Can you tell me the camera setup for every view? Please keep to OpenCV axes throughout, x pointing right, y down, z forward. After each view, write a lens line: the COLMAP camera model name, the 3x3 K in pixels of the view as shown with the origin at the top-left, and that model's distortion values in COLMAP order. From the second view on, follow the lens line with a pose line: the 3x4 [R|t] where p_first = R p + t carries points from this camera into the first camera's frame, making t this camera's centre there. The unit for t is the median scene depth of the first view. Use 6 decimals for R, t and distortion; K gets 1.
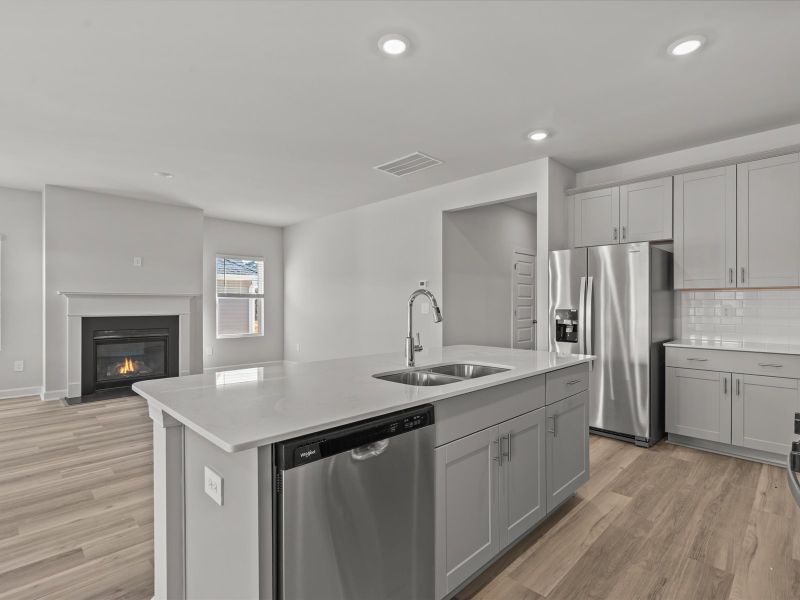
lens RADIAL K [[399.0, 0, 400.0], [0, 399.0, 300.0], [0, 0, 1]] dist [0.000296, 0.000507]
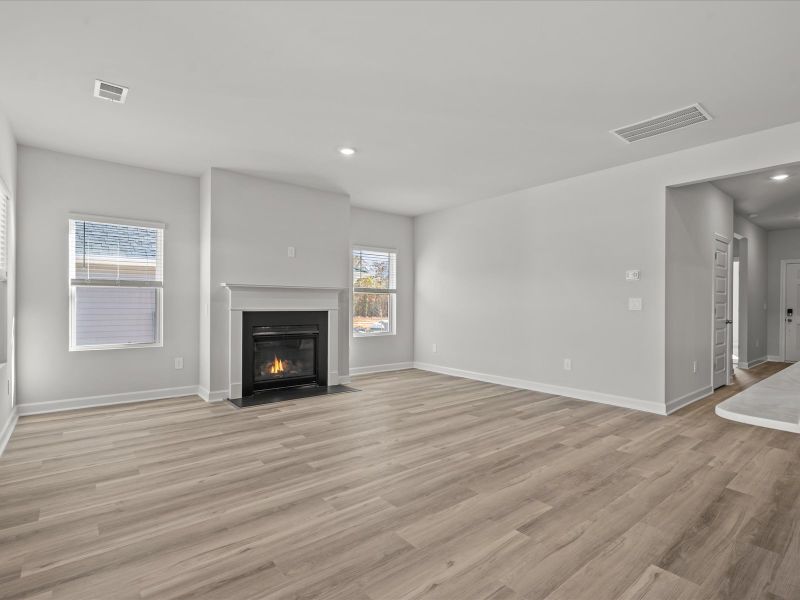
lens RADIAL K [[399.0, 0, 400.0], [0, 399.0, 300.0], [0, 0, 1]] dist [0.000296, 0.000507]
pose [[0.995515, 0.004951, -0.094469, -0.350528], [-0.005021, 0.999987, -0.000503, 0.015012], [0.094466, 0.000975, 0.995528, 0.119093]]
